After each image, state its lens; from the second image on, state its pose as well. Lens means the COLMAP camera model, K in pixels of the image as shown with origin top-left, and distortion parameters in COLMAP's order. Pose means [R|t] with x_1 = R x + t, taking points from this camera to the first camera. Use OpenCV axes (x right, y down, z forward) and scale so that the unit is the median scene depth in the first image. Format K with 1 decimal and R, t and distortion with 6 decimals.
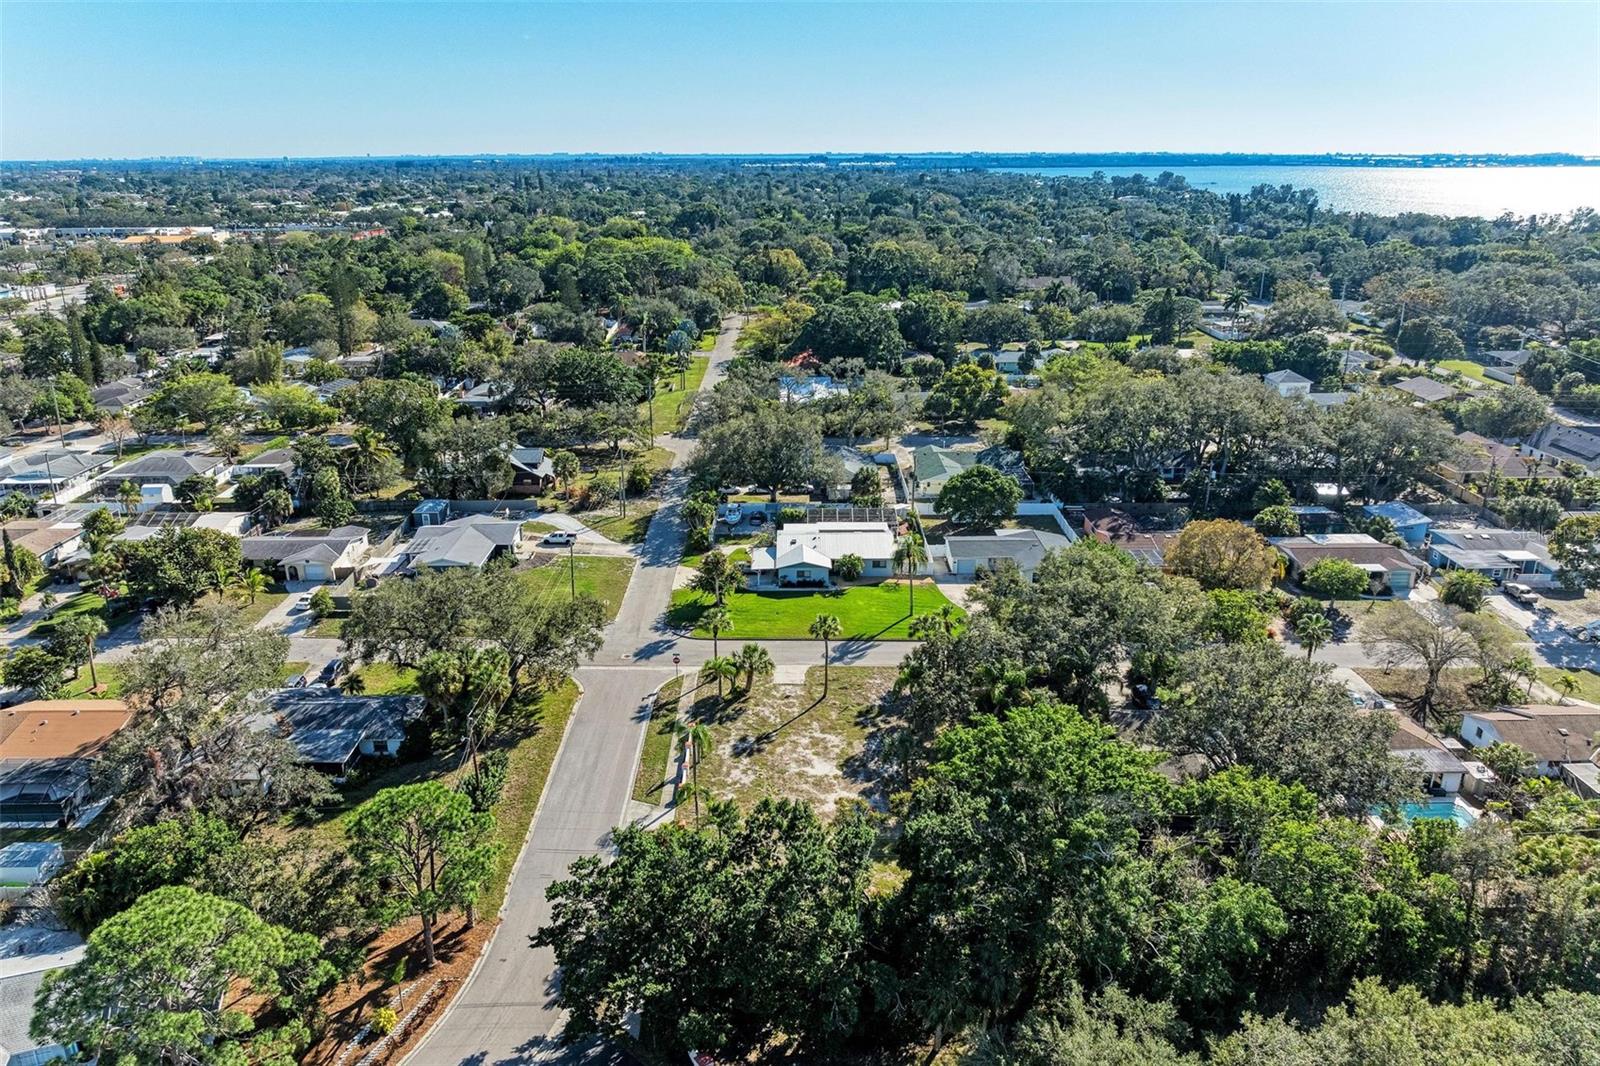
lens RADIAL K [[1119.7, 0, 796.6], [0, 1119.7, 532.0], [0, 0, 1]] dist [-0.016568, -0.001080]
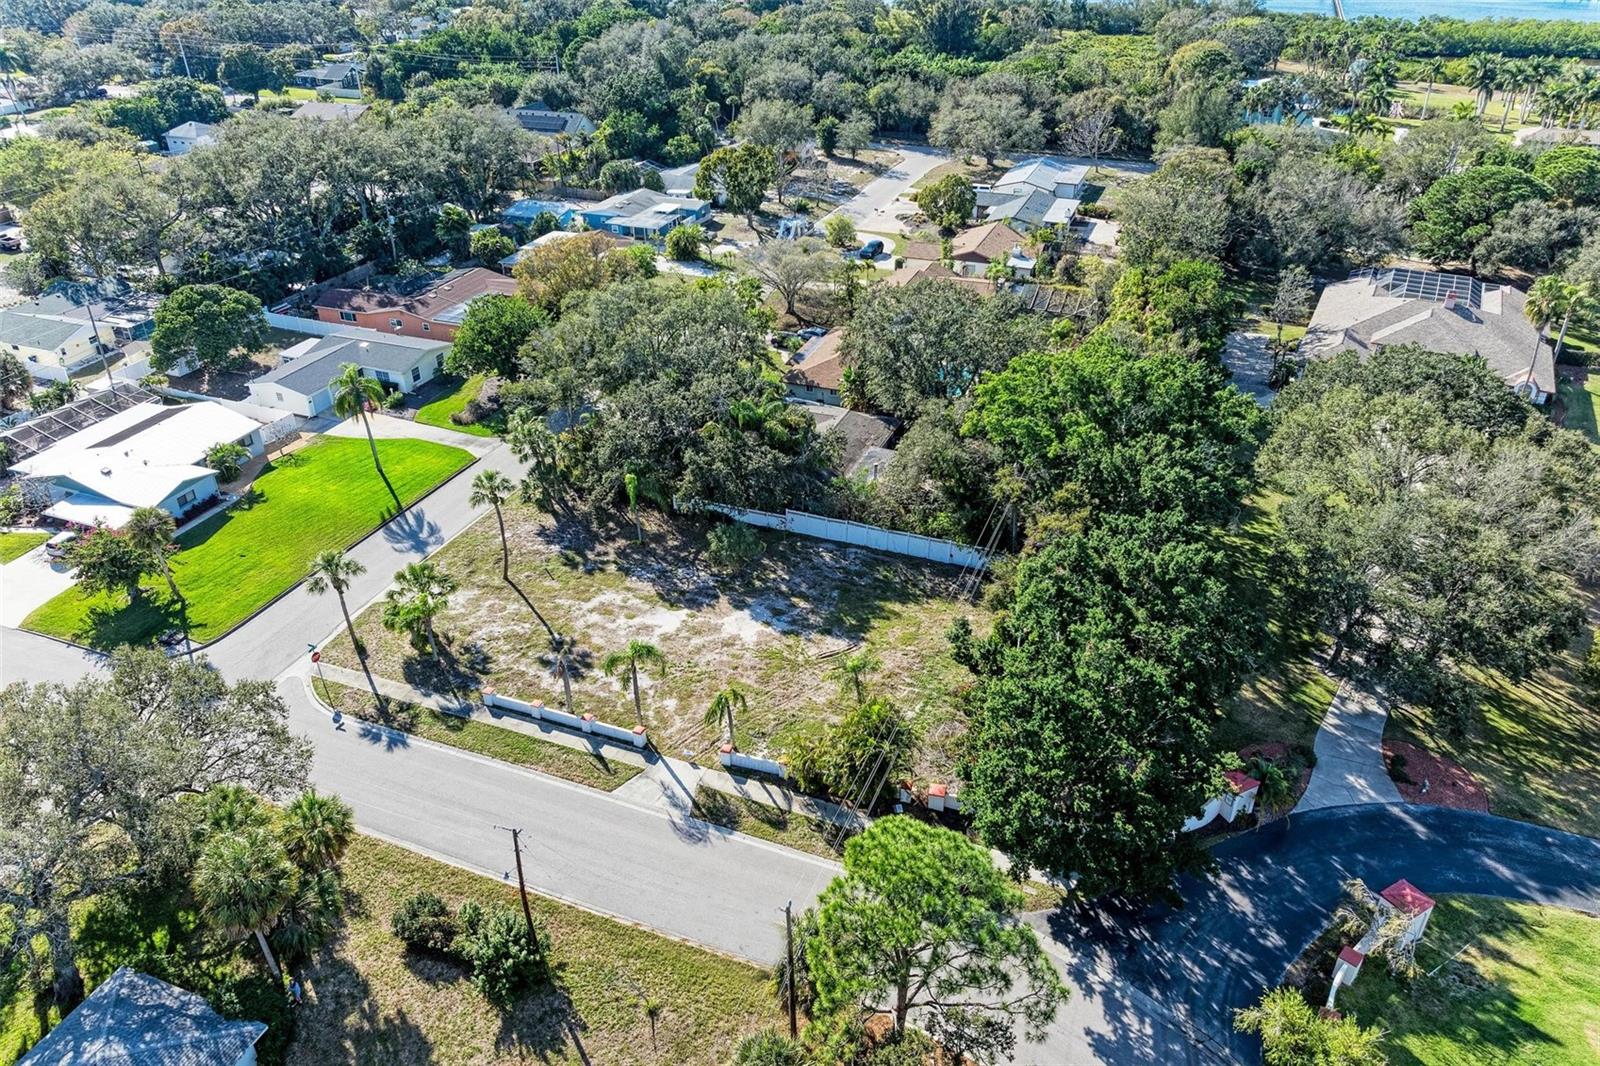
lens RADIAL K [[1119.7, 0, 796.7], [0, 1119.7, 532.3], [0, 0, 1]] dist [-0.016568, -0.001080]
pose [[0.378639, -0.475864, 0.793843, -0.415613], [0.299517, 0.874549, 0.381383, -0.090536], [-0.875741, 0.093363, 0.473667, 0.417768]]
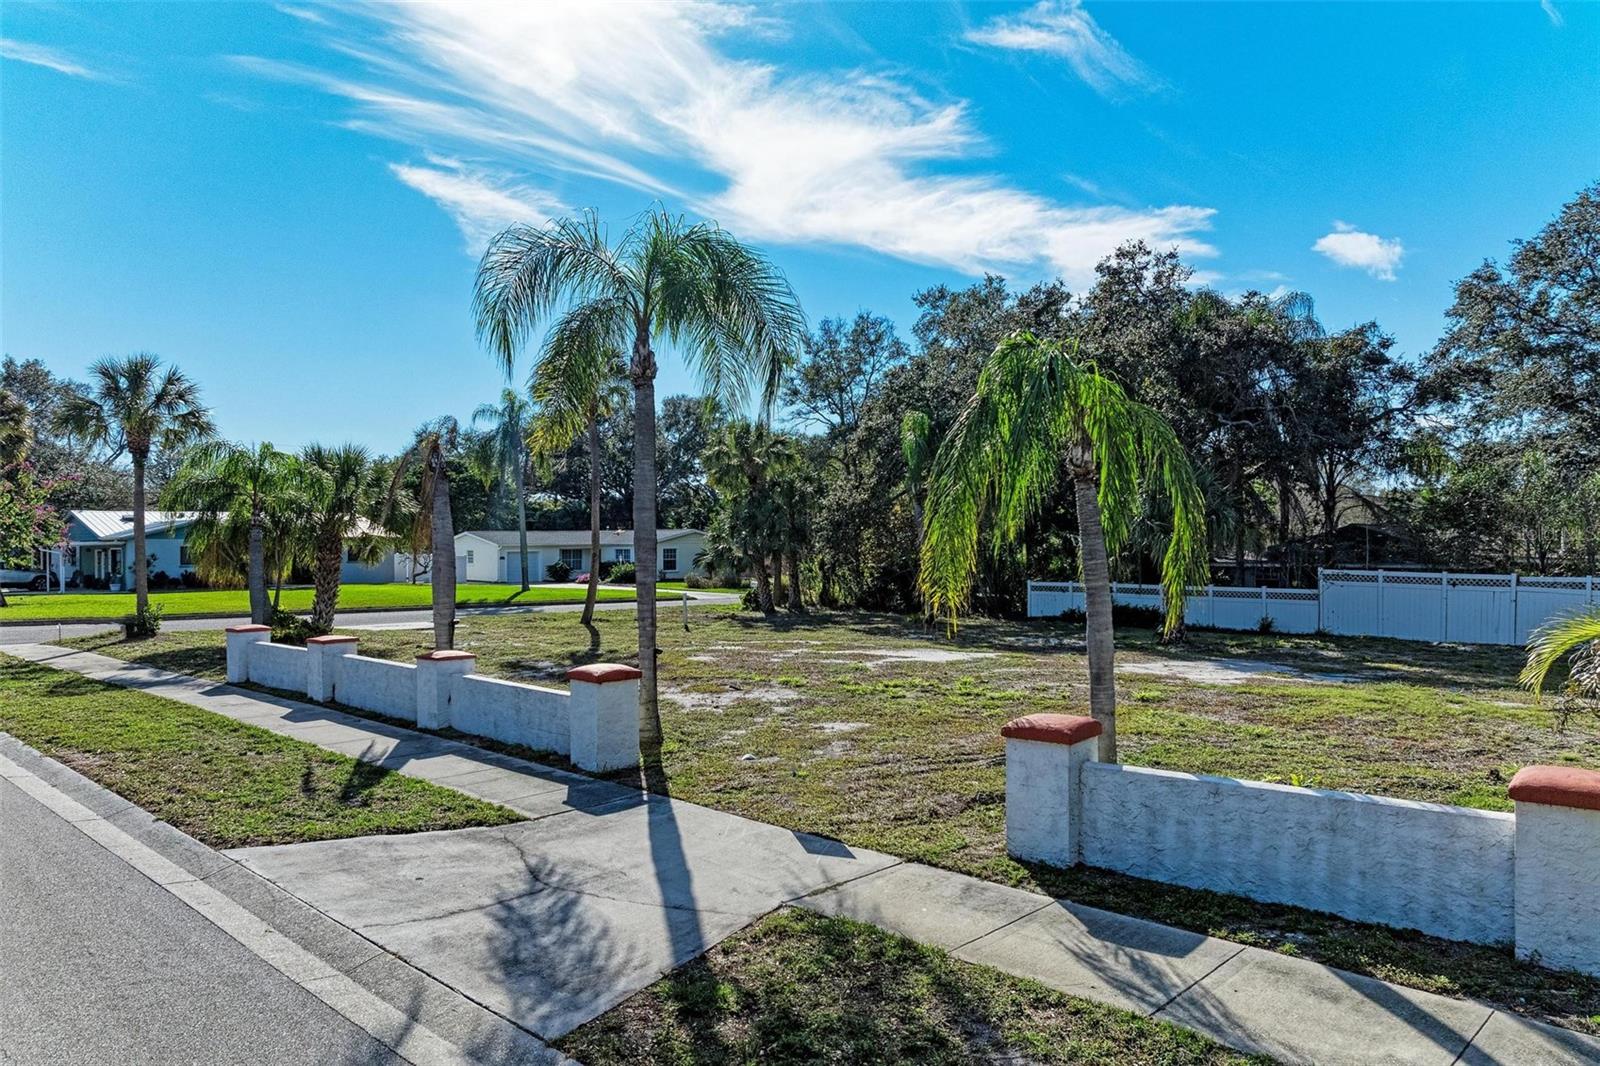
lens RADIAL K [[1119.7, 0, 800.7], [0, 1119.7, 533.2], [0, 0, 1]] dist [-0.016568, -0.001080]
pose [[0.694942, -0.002621, 0.719061, -0.134973], [0.232242, 0.947218, -0.221000, 0.179703], [-0.680529, 0.320578, 0.658870, 0.654154]]
